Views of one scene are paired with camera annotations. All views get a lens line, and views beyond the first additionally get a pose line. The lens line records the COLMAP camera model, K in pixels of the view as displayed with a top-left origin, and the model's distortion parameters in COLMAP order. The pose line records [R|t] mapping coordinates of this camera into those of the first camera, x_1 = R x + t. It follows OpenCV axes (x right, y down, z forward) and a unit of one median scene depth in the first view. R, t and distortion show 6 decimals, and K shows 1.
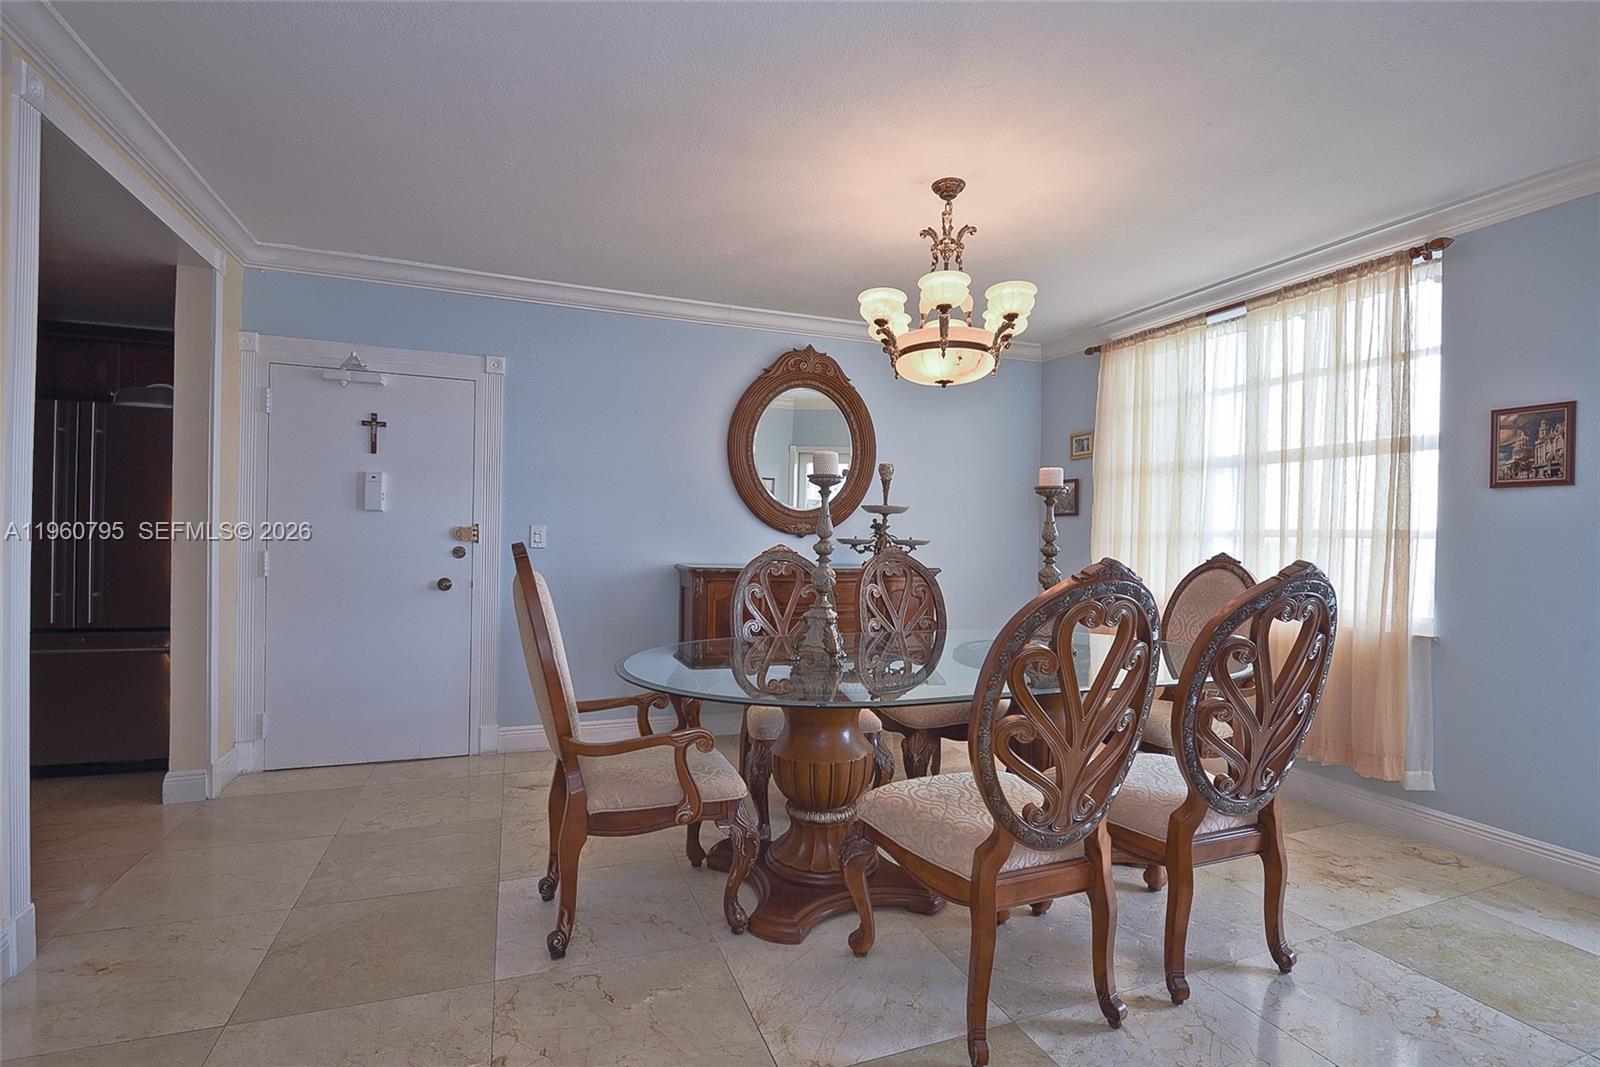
lens RADIAL K [[733.8, 0, 799.1], [0, 733.8, 541.7], [0, 0, 1]] dist [-0.004291, -0.001065]
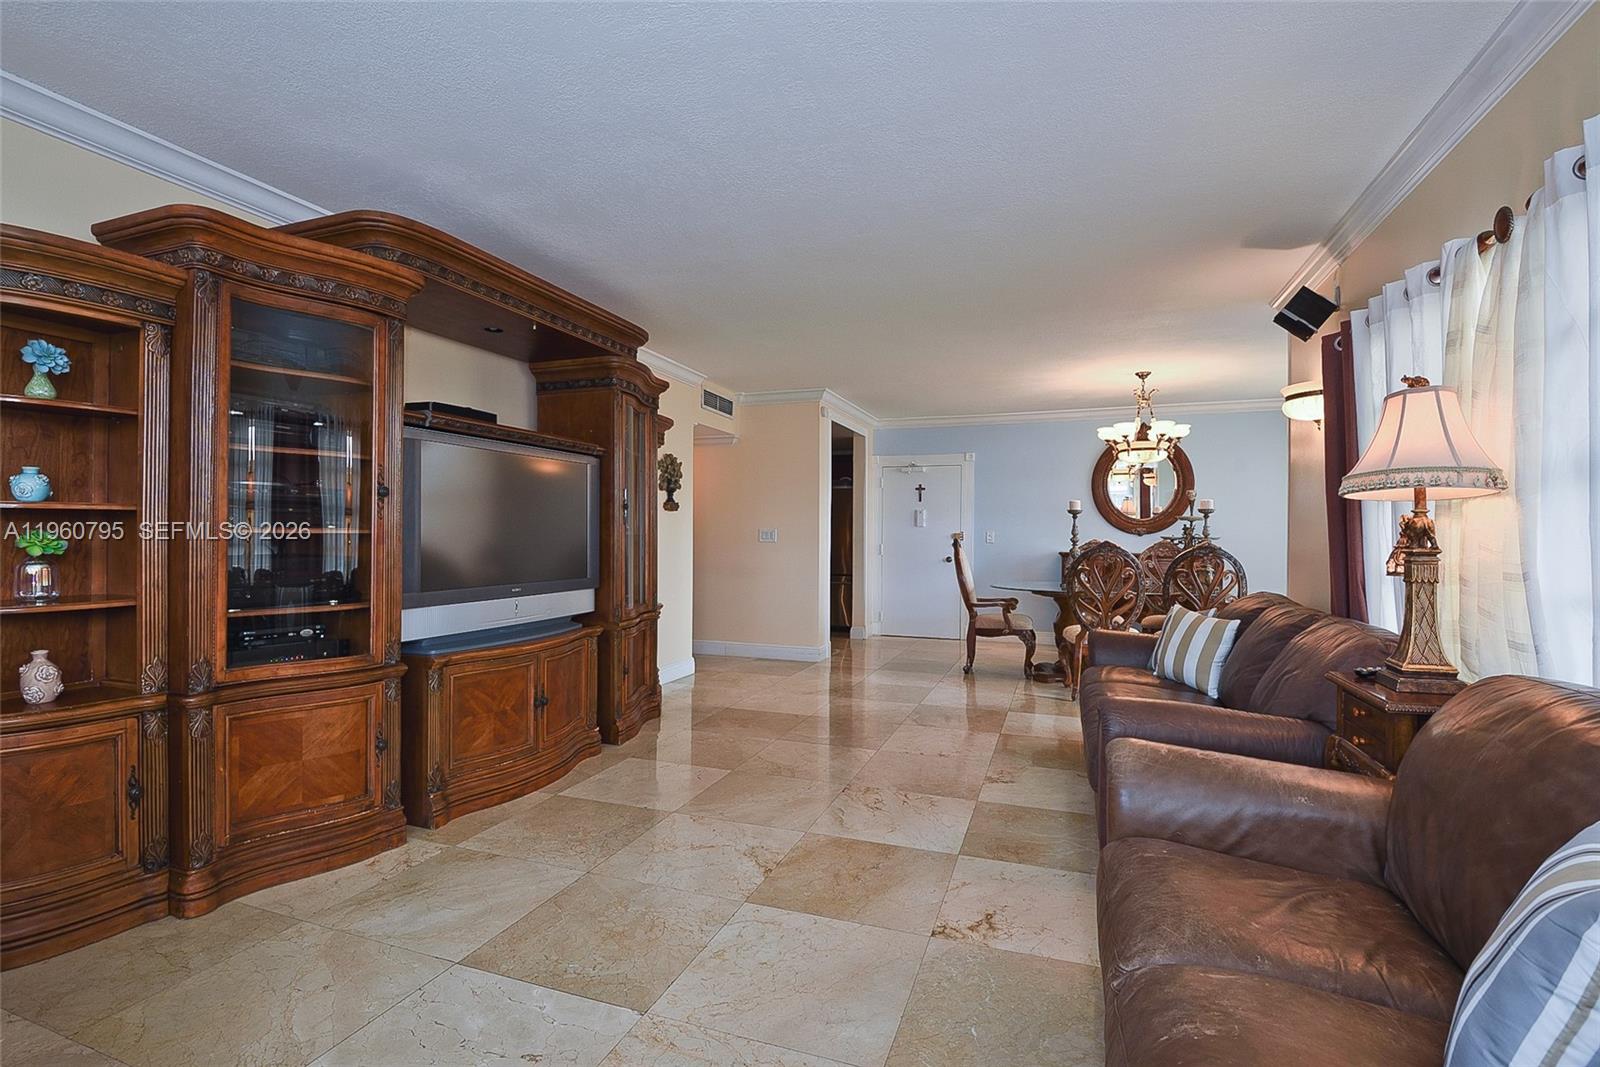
lens RADIAL K [[733.8, 0, 798.2], [0, 733.8, 532.2], [0, 0, 1]] dist [-0.004291, -0.001065]
pose [[0.748703, -0.014014, -0.662757, 0.662673], [0.001195, 0.999803, -0.019791, 0.021442], [0.662904, 0.014026, 0.748573, -0.985521]]
